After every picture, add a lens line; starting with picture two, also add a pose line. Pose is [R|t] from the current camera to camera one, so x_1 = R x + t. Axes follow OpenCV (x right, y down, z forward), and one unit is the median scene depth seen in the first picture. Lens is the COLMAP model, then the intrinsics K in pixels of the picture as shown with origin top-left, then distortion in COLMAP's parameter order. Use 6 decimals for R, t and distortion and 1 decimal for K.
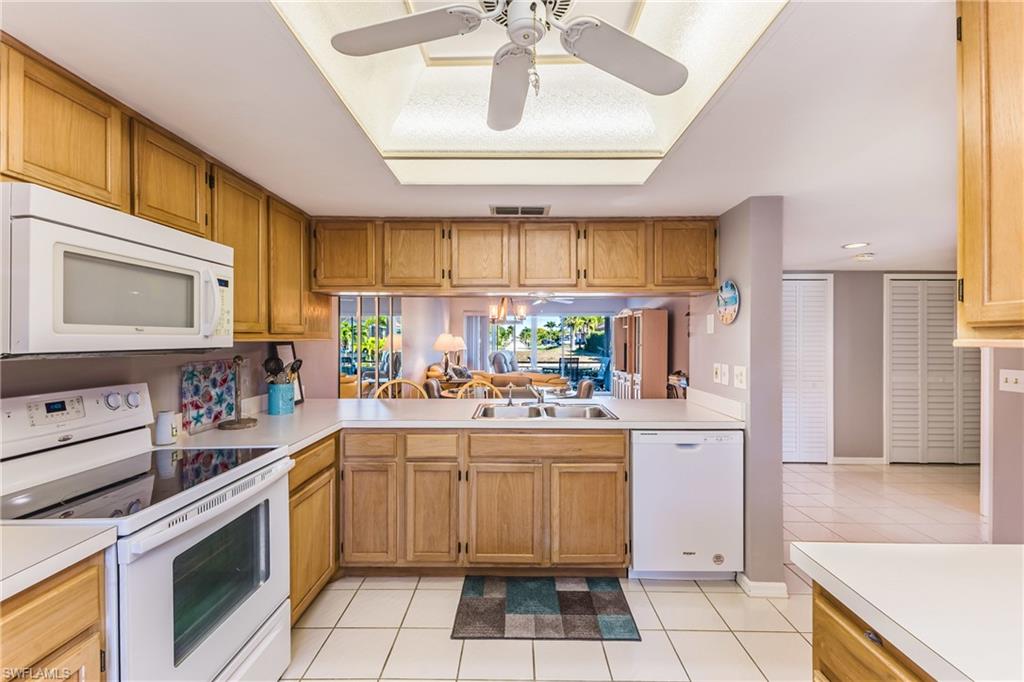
lens RADIAL K [[439.8, 0, 515.0], [0, 439.8, 338.4], [0, 0, 1]] dist [0.008826, -0.000144]
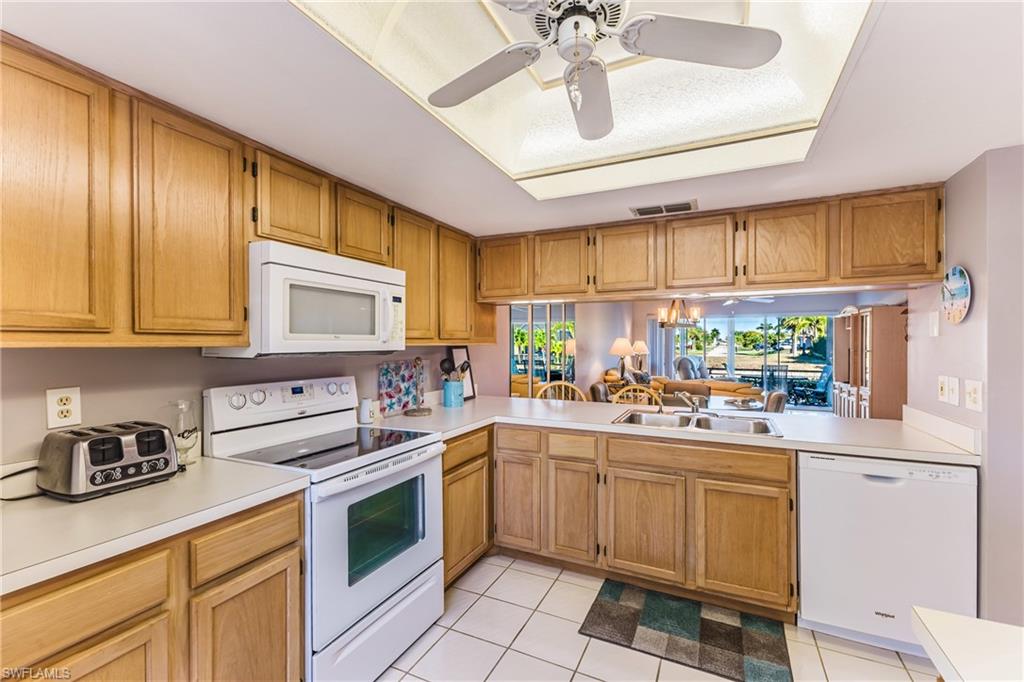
lens RADIAL K [[439.3, 0, 514.3], [0, 439.3, 341.7], [0, 0, 1]] dist [0.008365, 0.000039]
pose [[0.905388, -0.001351, -0.424582, 0.131438], [0.000520, 0.999998, -0.002072, -0.001013], [0.424584, 0.001655, 0.905387, -0.001088]]
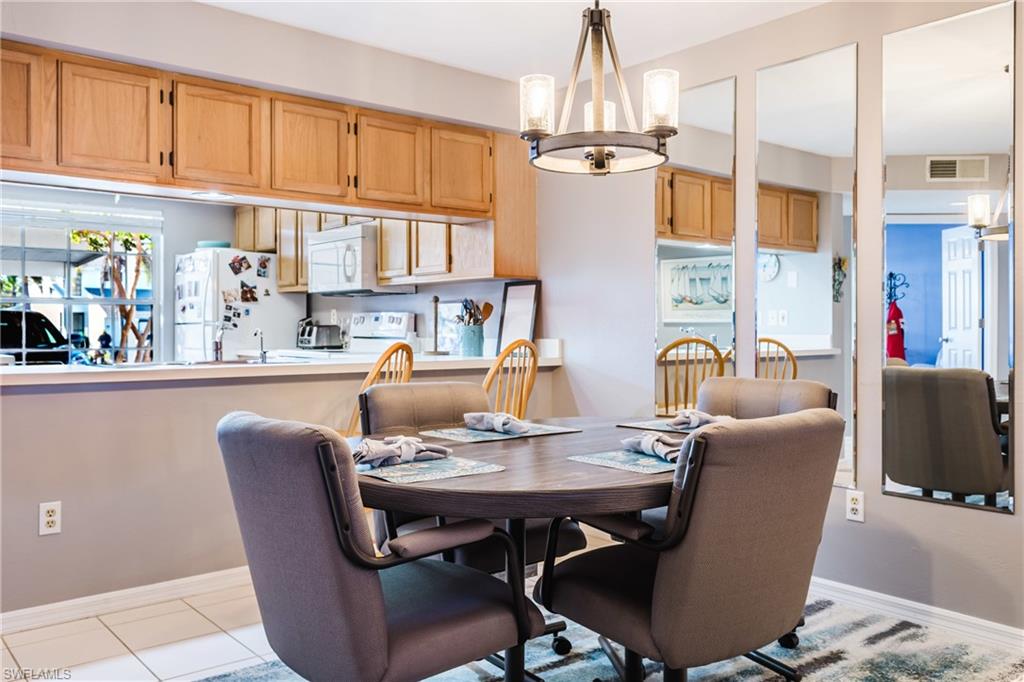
lens RADIAL K [[846.4, 0, 512.0], [0, 846.4, 341.0], [0, 0, 1]] dist [0.008519, 0.002365]
pose [[-0.767289, 0.008404, -0.641246, 0.646944], [-0.001886, 0.999880, 0.015361, 0.117961], [0.641299, 0.012995, -0.767181, 2.722379]]
